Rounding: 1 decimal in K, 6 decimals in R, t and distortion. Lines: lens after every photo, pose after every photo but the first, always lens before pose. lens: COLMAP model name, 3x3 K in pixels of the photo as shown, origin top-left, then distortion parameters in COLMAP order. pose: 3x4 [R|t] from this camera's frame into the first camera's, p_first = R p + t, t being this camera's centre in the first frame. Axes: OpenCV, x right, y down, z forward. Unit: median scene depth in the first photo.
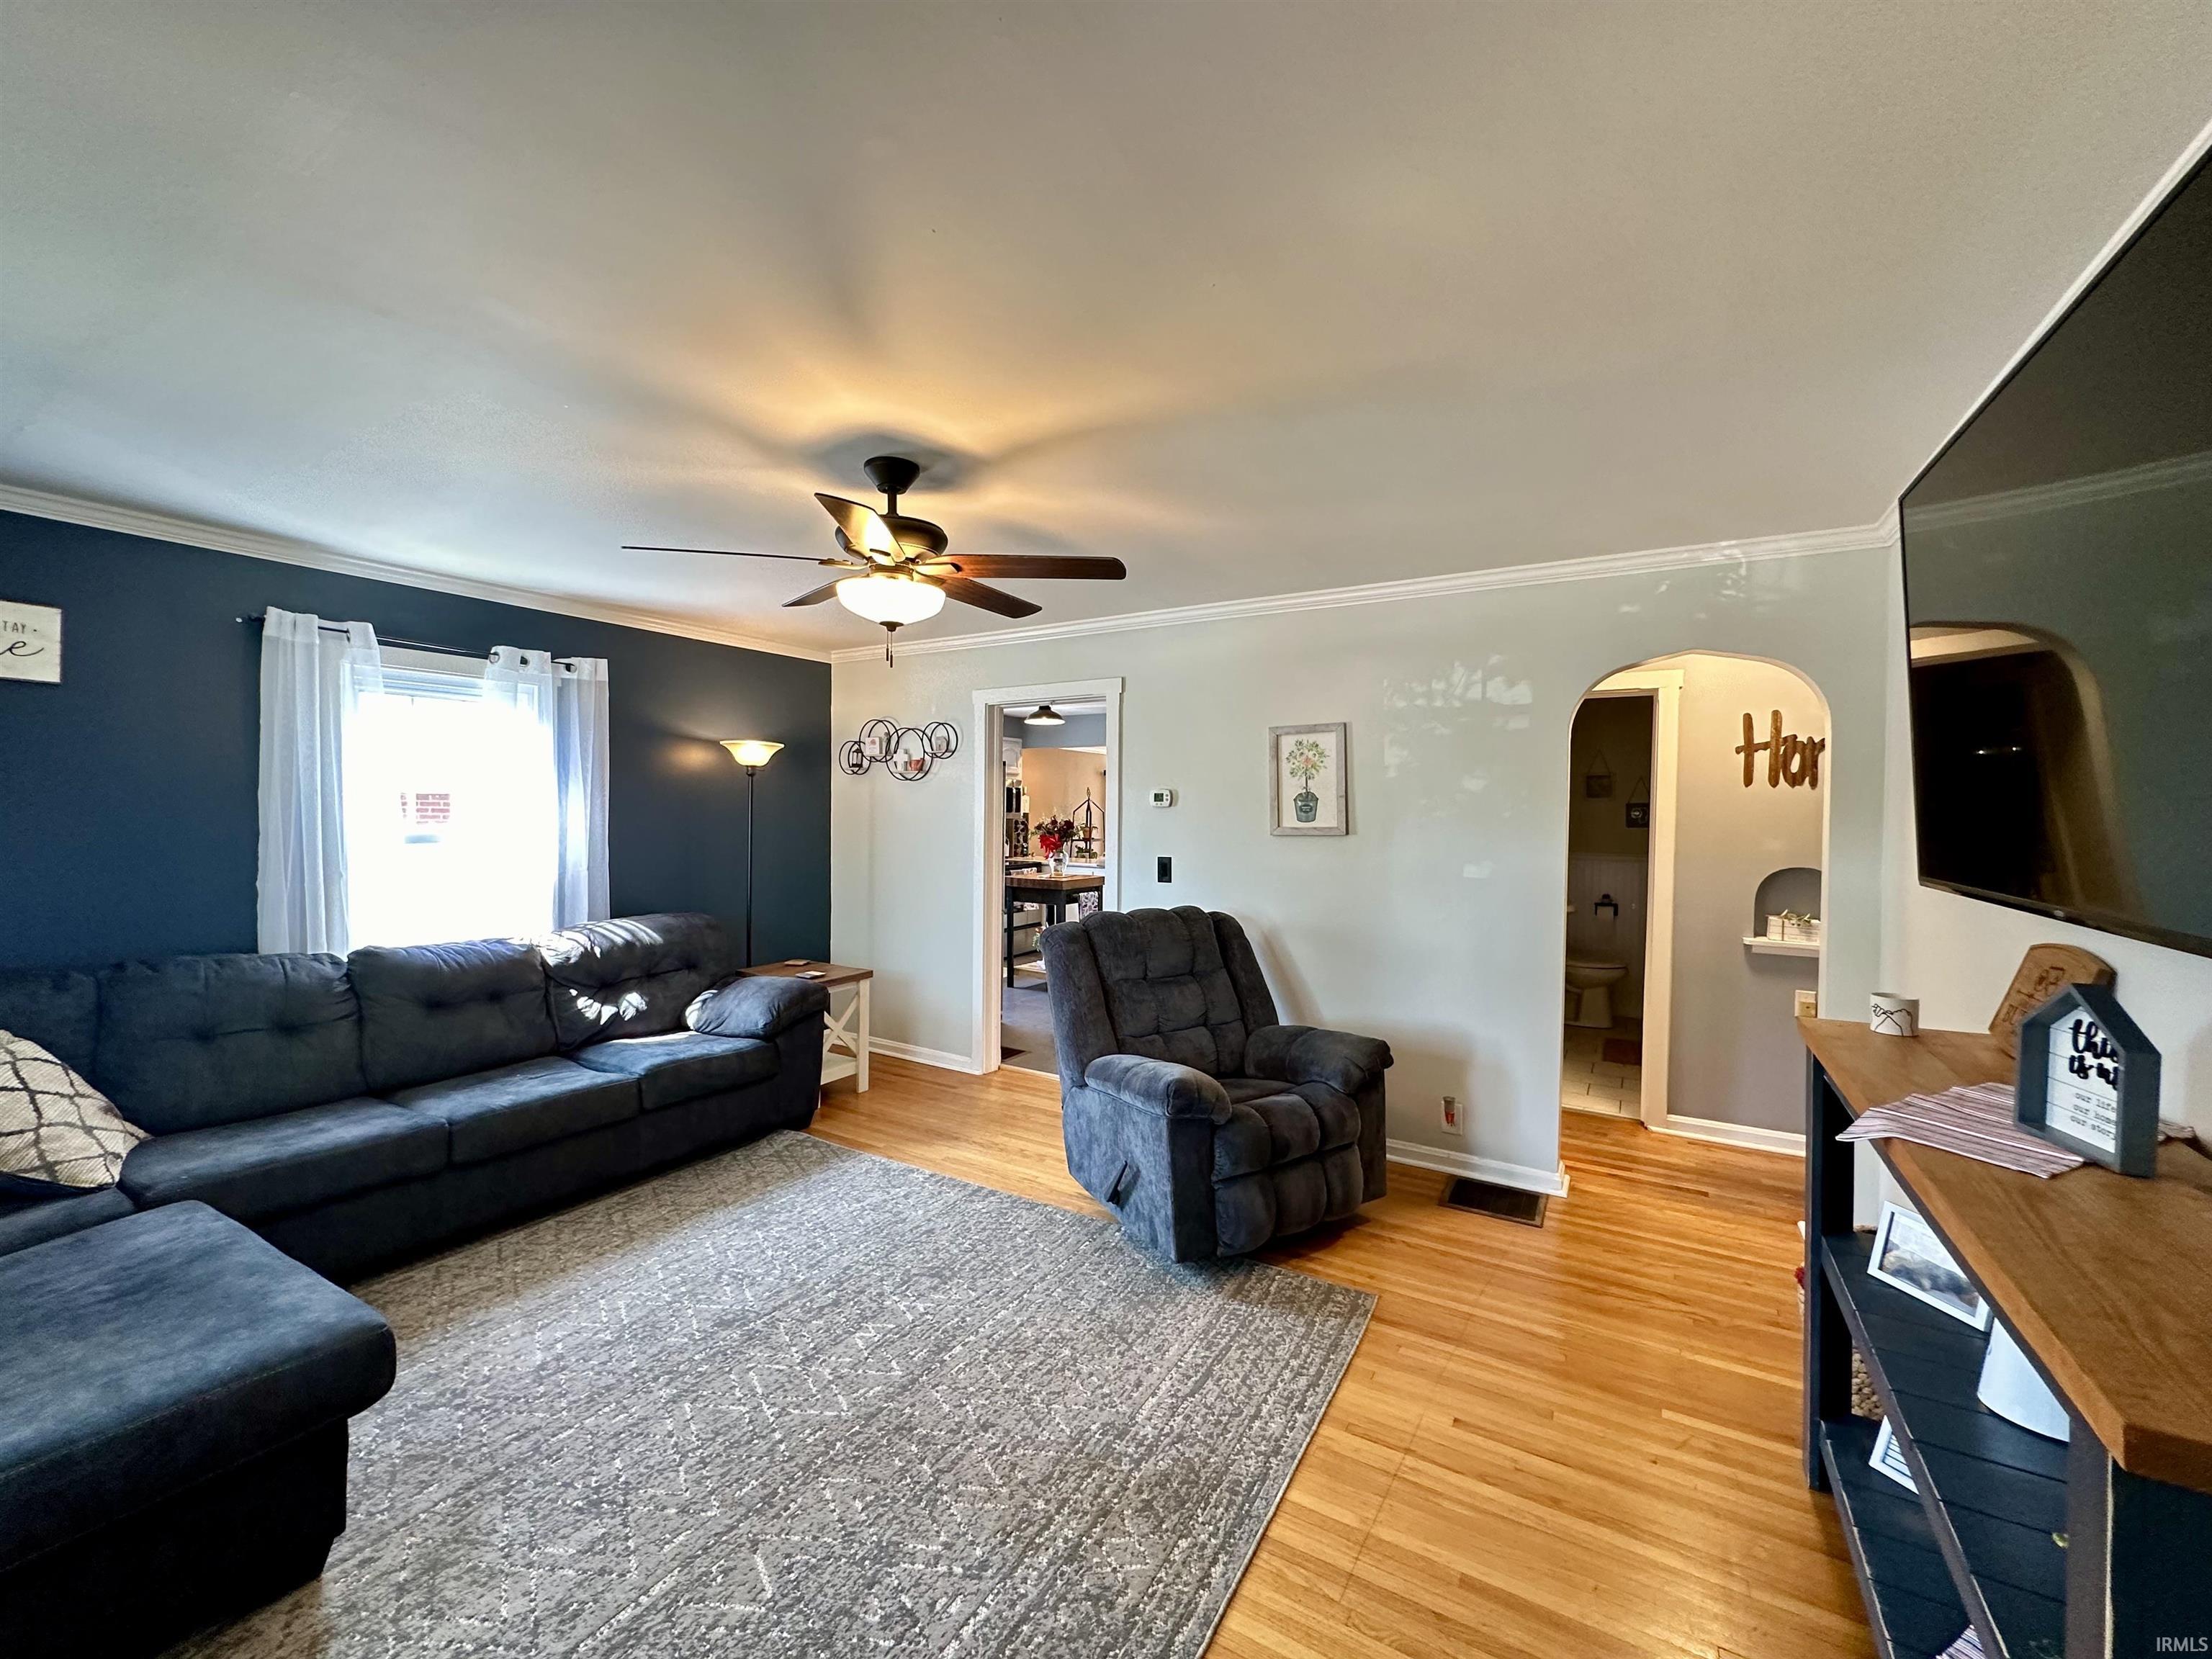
lens RADIAL K [[883.1, 0, 1106.0], [0, 883.1, 829.5], [0, 0, 1]] dist [-0.001833, 0.001009]
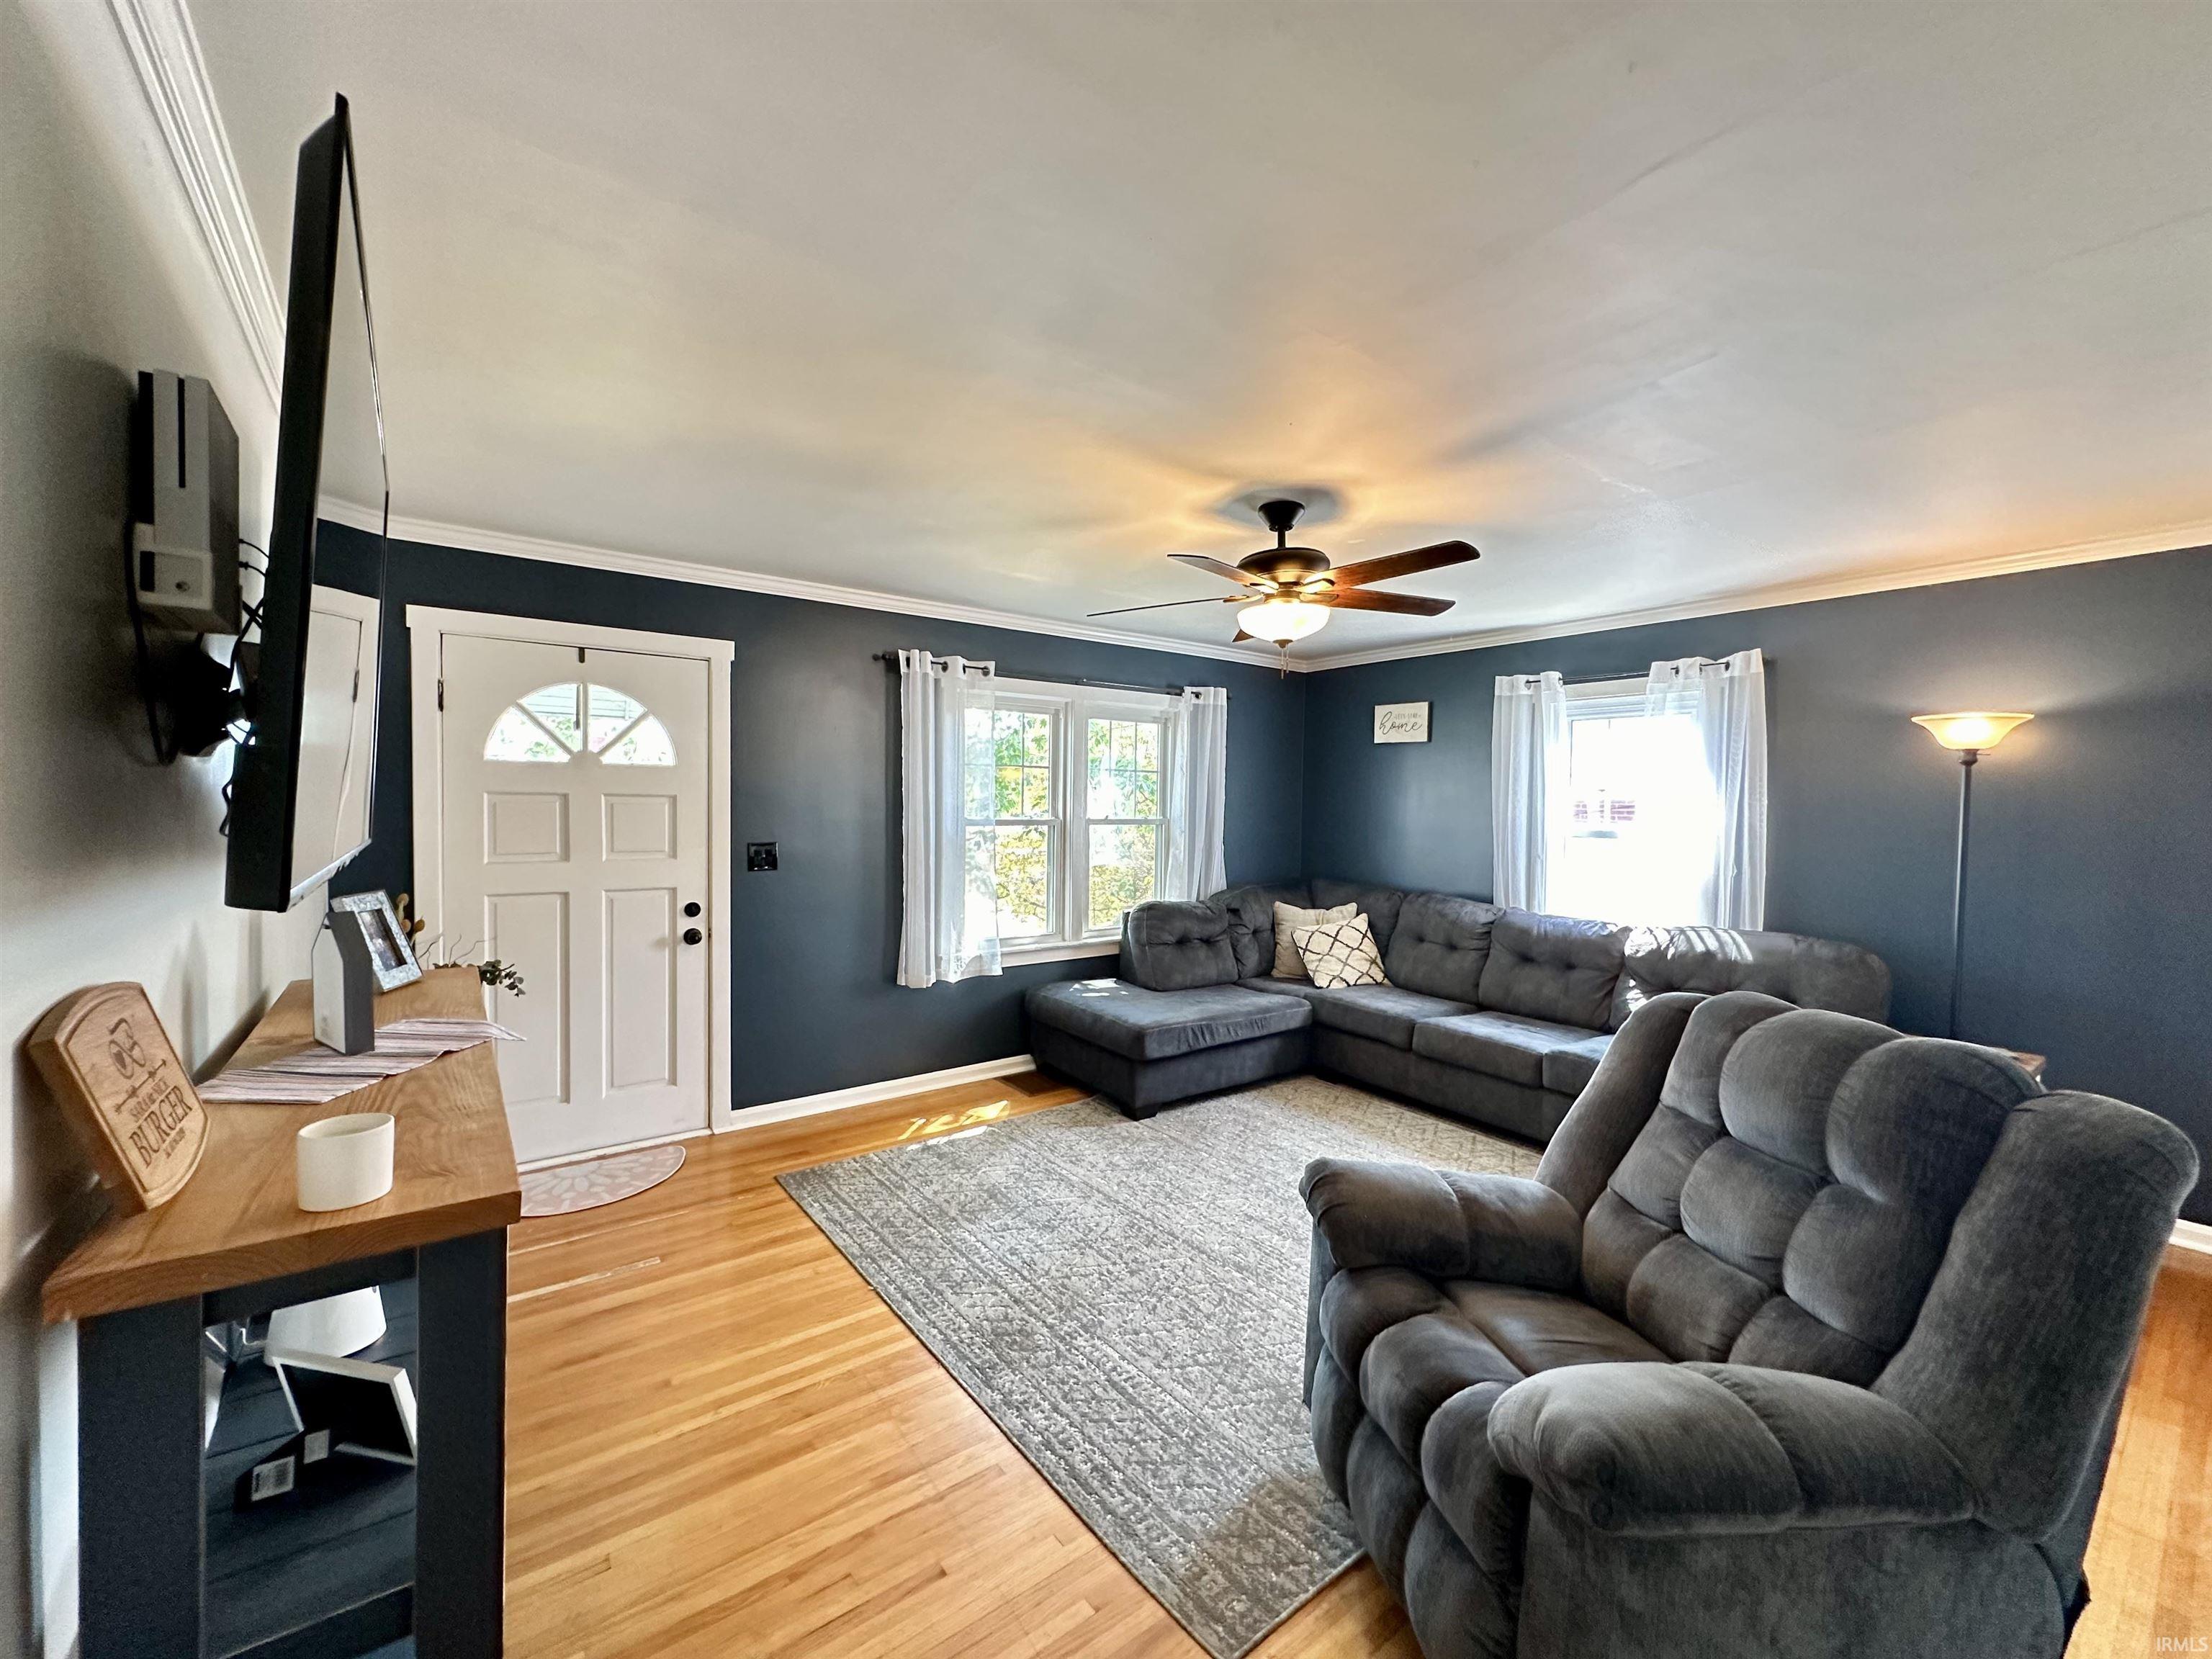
lens RADIAL K [[883.1, 0, 1106.0], [0, 883.1, 829.5], [0, 0, 1]] dist [-0.001833, 0.001009]
pose [[-0.373185, 0.015038, -0.927635, 0.932934], [-0.039977, 0.998679, 0.032272, -0.012241], [0.926895, 0.049127, -0.372091, 1.229886]]
